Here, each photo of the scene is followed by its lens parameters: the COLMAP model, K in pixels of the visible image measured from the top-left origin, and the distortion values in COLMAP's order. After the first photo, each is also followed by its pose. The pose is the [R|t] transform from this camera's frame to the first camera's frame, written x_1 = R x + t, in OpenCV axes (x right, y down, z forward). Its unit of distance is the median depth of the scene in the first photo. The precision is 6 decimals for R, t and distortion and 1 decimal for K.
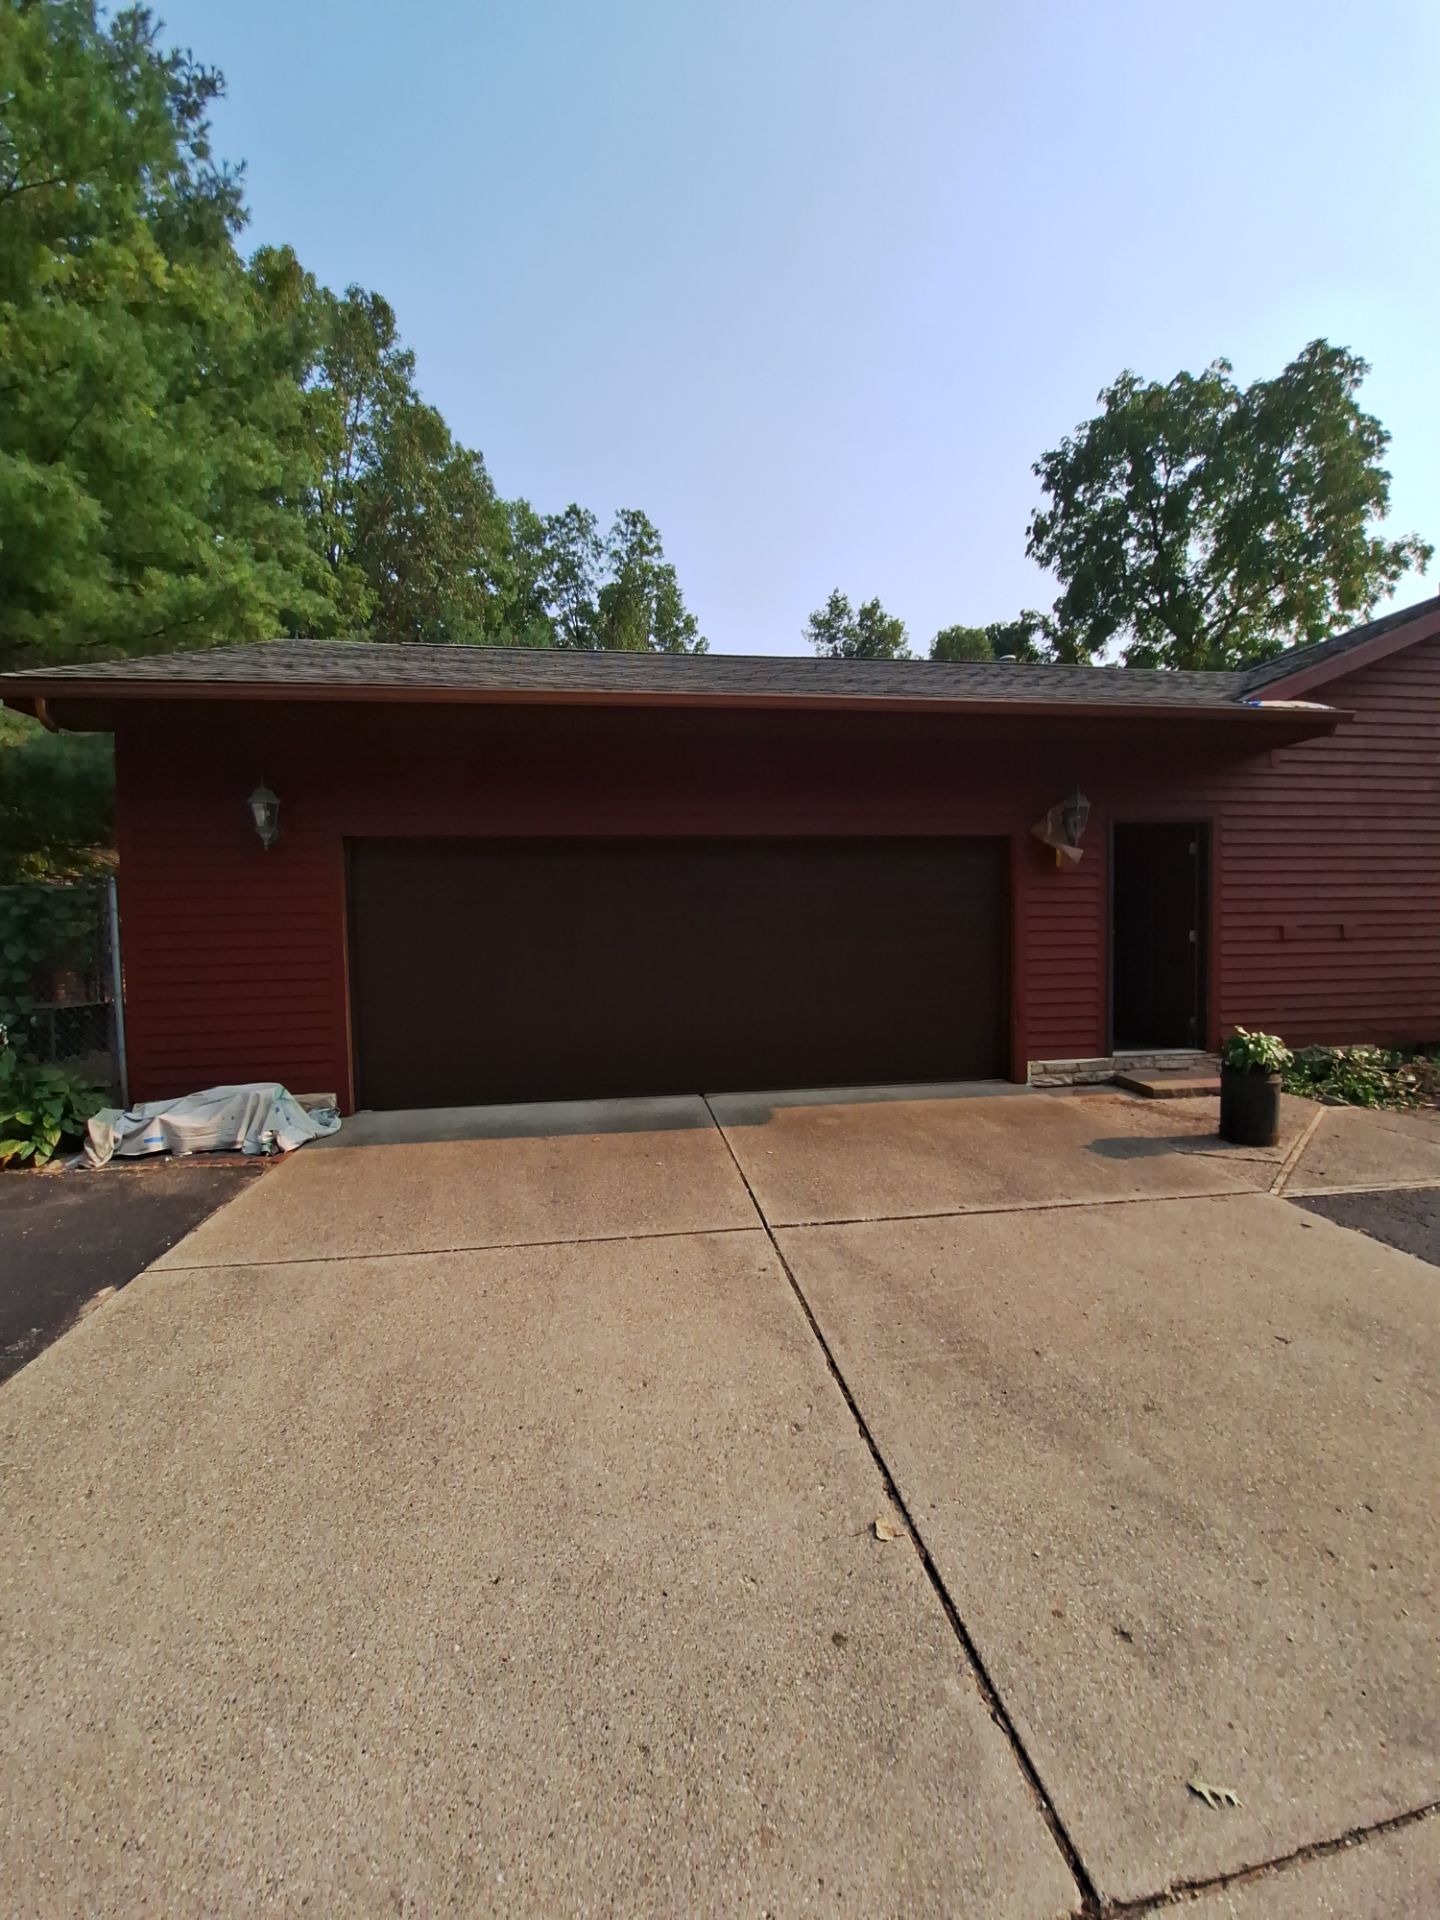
lens RADIAL K [[781.5, 0, 708.3], [0, 781.5, 961.8], [0, 0, 1]] dist [-0.018617, -0.001882]
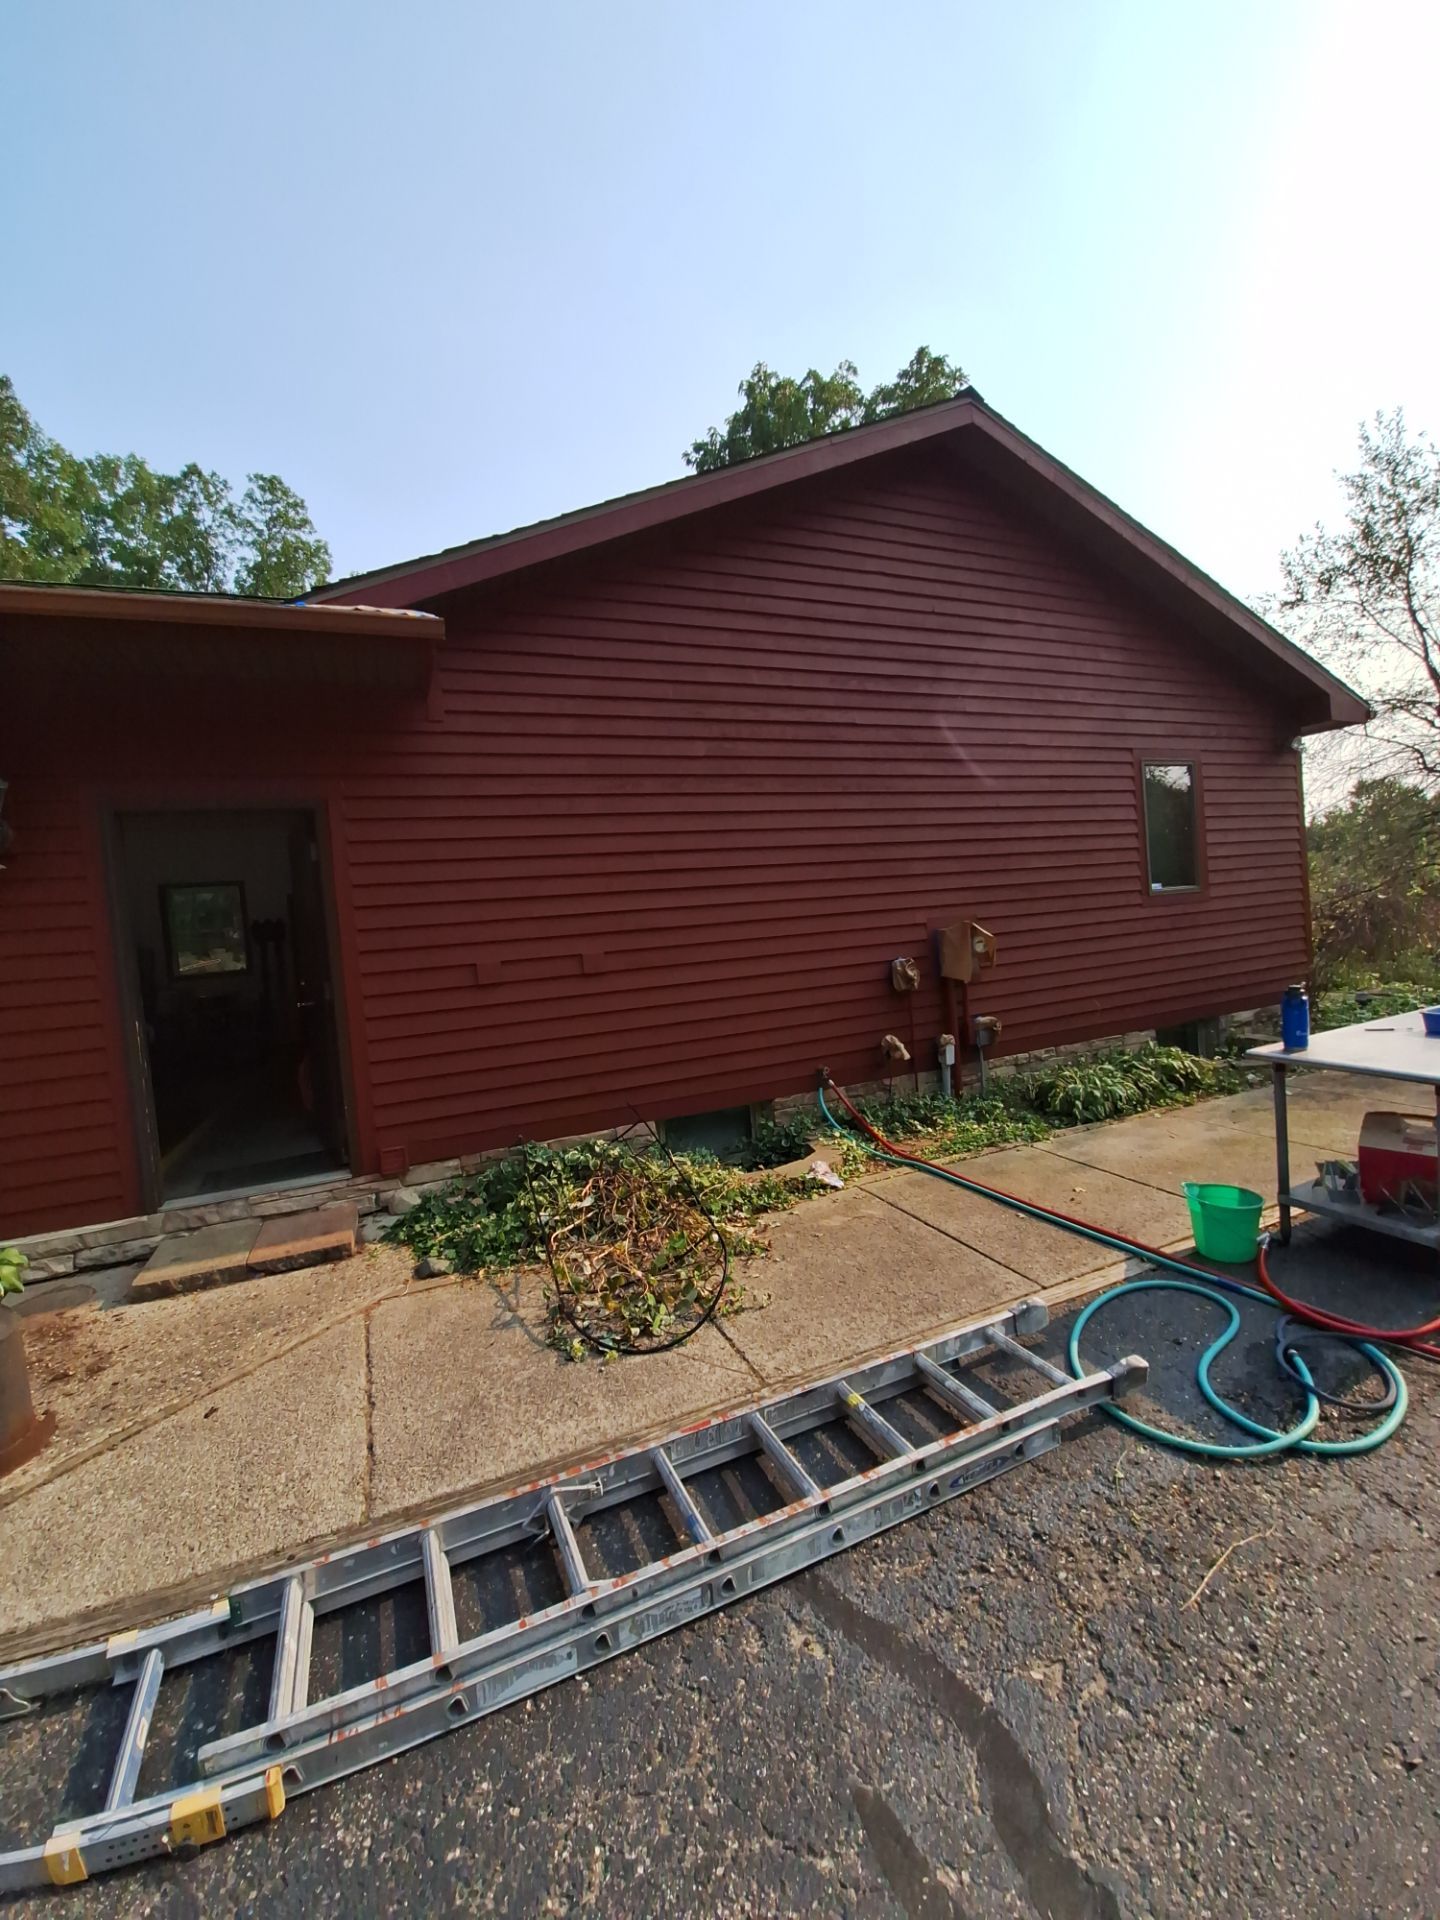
lens RADIAL K [[781.5, 0, 730.9], [0, 781.5, 959.5], [0, 0, 1]] dist [-0.018617, -0.001882]
pose [[0.958269, -0.074534, 0.275982, 0.180186], [0.077607, 0.996984, -0.000215, -0.007864], [-0.275133, 0.021624, 0.961163, 0.072239]]
